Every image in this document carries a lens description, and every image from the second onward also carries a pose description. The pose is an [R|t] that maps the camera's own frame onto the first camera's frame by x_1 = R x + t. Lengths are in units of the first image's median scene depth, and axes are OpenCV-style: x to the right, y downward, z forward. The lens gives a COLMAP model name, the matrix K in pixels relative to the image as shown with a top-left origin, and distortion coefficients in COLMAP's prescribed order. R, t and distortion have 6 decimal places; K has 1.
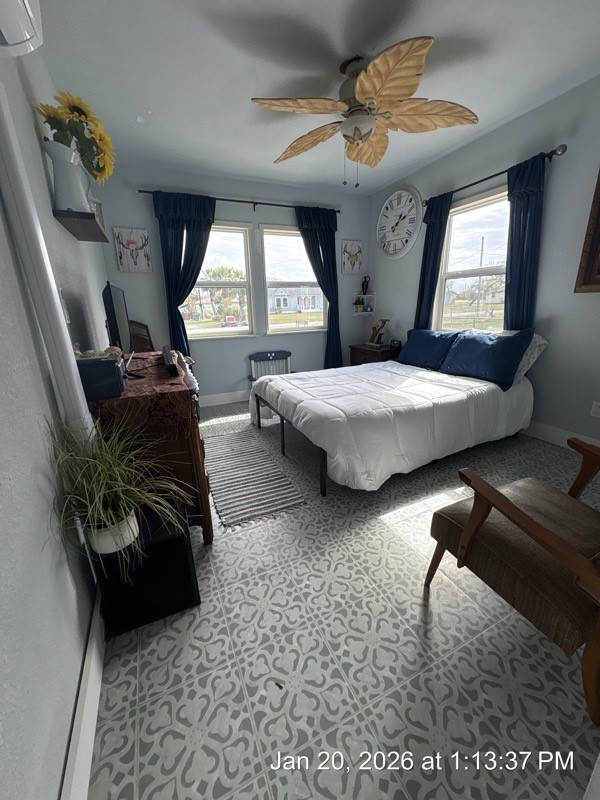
lens RADIAL K [[316.7, 0, 299.0], [0, 316.7, 401.3], [0, 0, 1]] dist [0.000026, -0.000171]
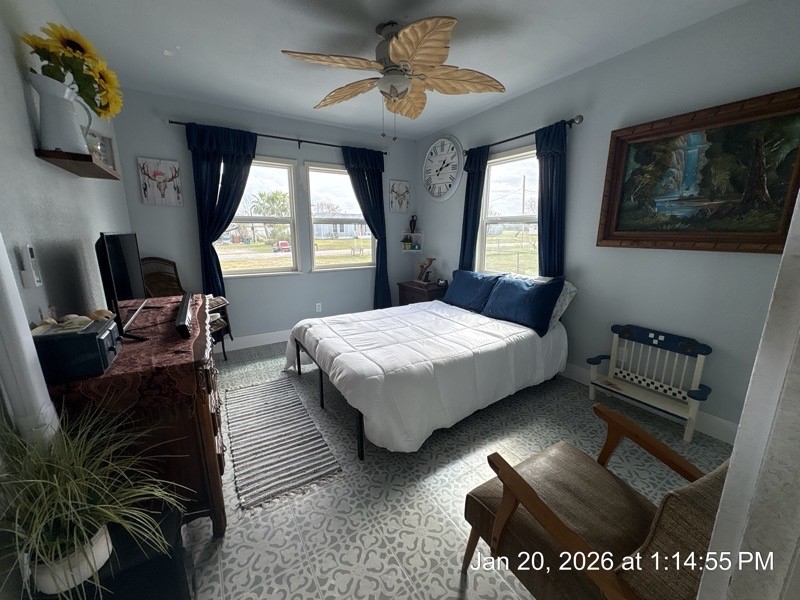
lens RADIAL K [[316.7, 0, 400.1], [0, 316.7, 299.8], [0, 0, 1]] dist [0.000026, -0.000171]
pose [[0.991071, 0.000776, 0.133336, 0.061919], [0.009435, 0.997069, -0.075930, -0.086592], [-0.133004, 0.076510, 0.988158, 0.036552]]
